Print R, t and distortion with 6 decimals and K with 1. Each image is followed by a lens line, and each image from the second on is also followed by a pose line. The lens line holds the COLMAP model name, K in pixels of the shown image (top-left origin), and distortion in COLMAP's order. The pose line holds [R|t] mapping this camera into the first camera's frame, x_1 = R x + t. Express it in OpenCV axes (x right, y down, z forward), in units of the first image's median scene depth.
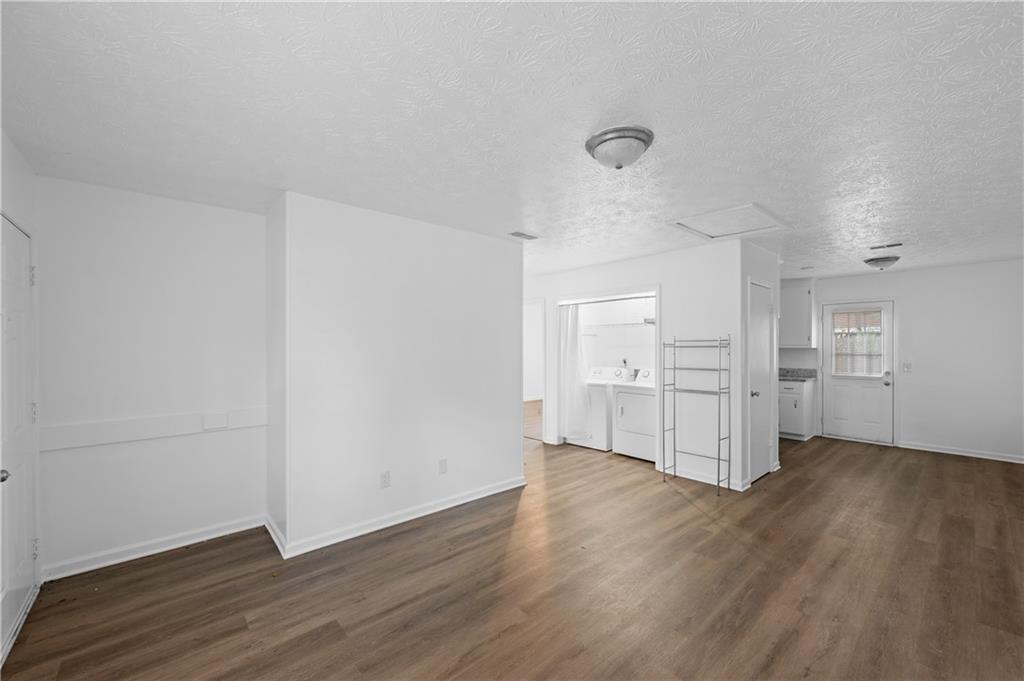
lens RADIAL K [[406.0, 0, 525.9], [0, 406.0, 346.4], [0, 0, 1]] dist [0.006327, -0.000570]
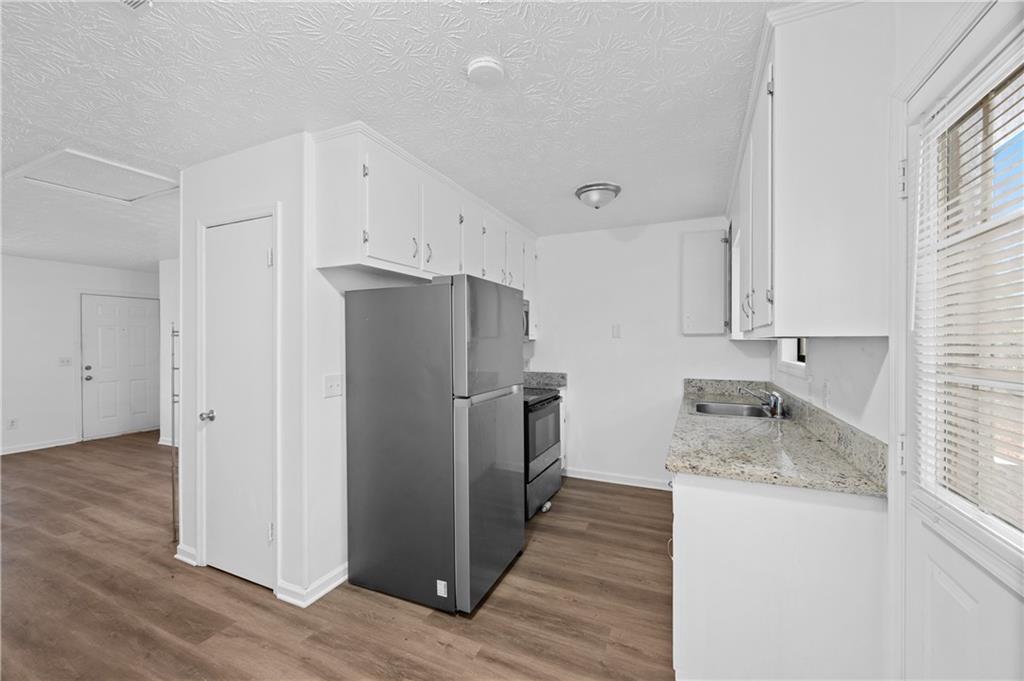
lens RADIAL K [[406.0, 0, 507.6], [0, 406.0, 346.6], [0, 0, 1]] dist [0.006327, -0.000570]
pose [[0.384598, 0.006104, -0.923064, 1.549397], [0.000648, 0.999976, 0.006883, 0.014714], [0.923084, -0.003246, 0.384585, 1.431847]]
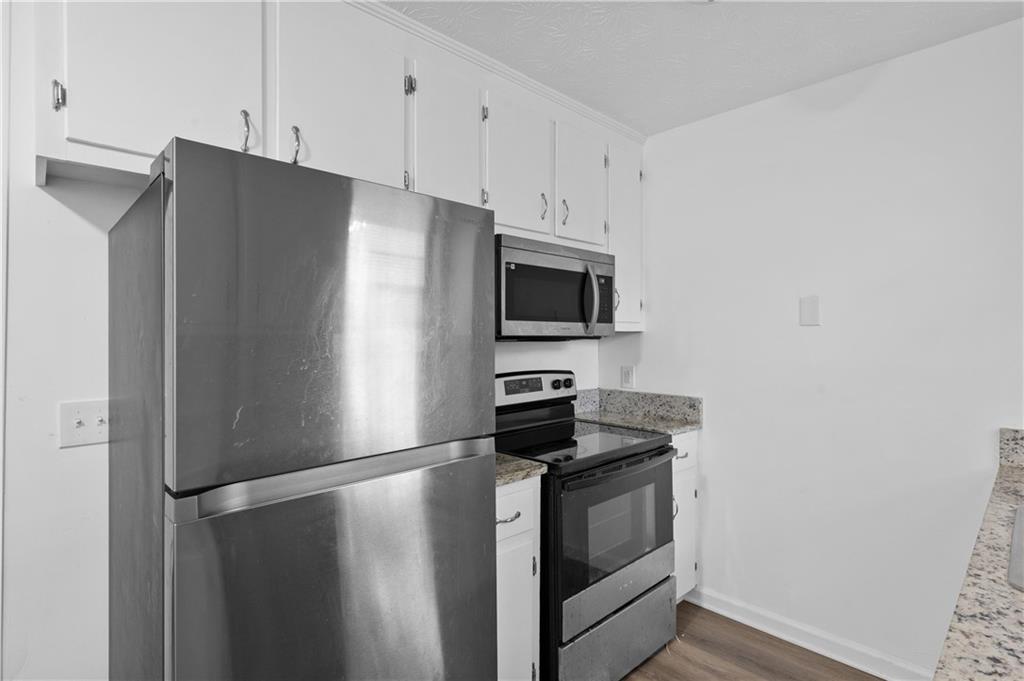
lens RADIAL K [[514.8, 0, 516.3], [0, 514.8, 331.7], [0, 0, 1]] dist [0.011439, 0.000680]
pose [[0.034699, -0.008112, -0.999365, 1.263909], [-0.003637, 0.999959, -0.008243, 0.011093], [0.999391, 0.003920, 0.034668, 1.752582]]
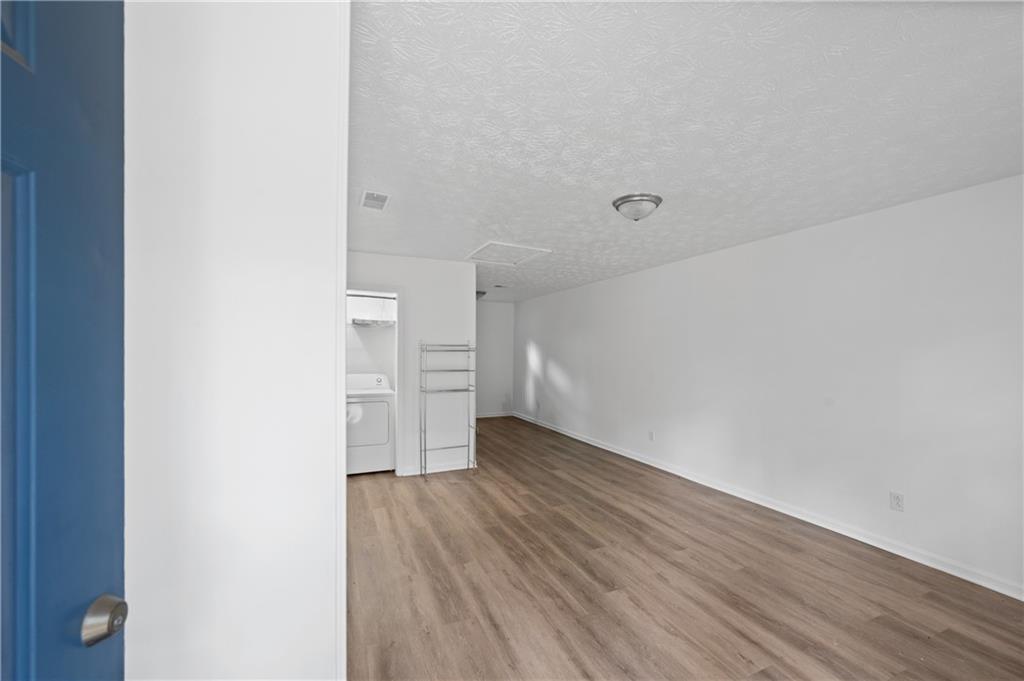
lens RADIAL K [[406.0, 0, 522.8], [0, 406.0, 355.9], [0, 0, 1]] dist [0.006327, -0.000570]
pose [[0.300496, -0.007565, 0.953753, -0.710896], [-0.009303, 0.999898, 0.010861, -0.000068], [-0.953738, -0.012136, 0.300394, 0.569342]]
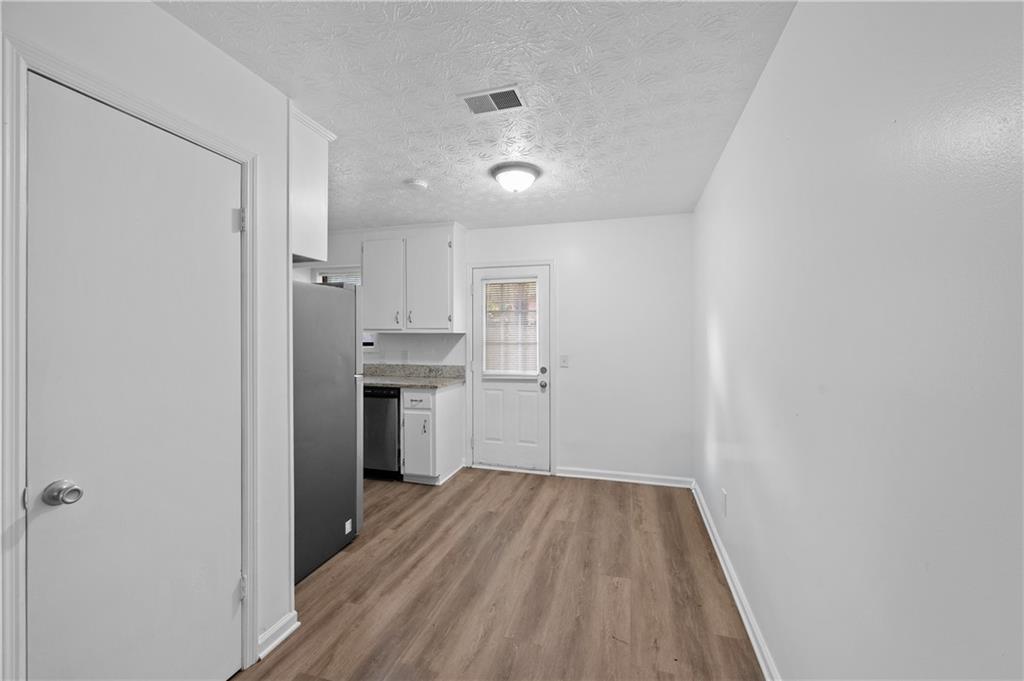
lens RADIAL K [[406.0, 0, 513.0], [0, 406.0, 339.0], [0, 0, 1]] dist [0.006327, -0.000570]
pose [[0.852178, -0.003746, 0.523238, 0.823341], [0.002207, 0.999991, 0.003566, 0.019654], [-0.523247, -0.001885, 0.852179, 0.755239]]
